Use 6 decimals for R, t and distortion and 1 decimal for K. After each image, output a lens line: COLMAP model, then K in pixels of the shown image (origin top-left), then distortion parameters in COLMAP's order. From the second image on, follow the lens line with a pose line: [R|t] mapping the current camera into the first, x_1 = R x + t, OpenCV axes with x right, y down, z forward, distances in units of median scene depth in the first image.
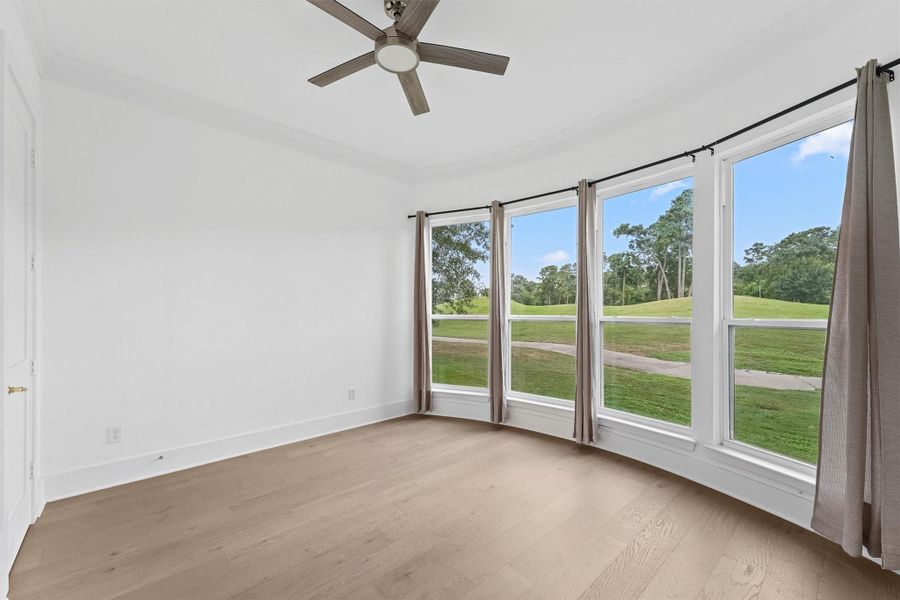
lens RADIAL K [[496.5, 0, 452.4], [0, 496.5, 305.9], [0, 0, 1]] dist [0.021245, 0.002234]
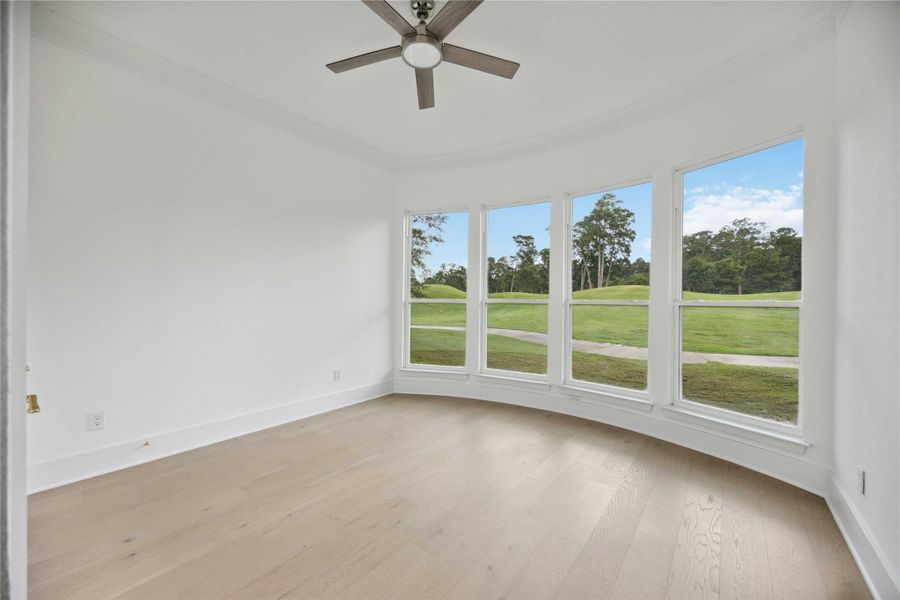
lens RADIAL K [[496.5, 0, 444.9], [0, 496.5, 296.9], [0, 0, 1]] dist [0.021245, 0.002234]
pose [[0.974732, 0.008771, 0.223204, -0.267100], [-0.006457, 0.999918, -0.011095, 0.034748], [-0.223283, 0.009373, 0.974709, -0.051423]]
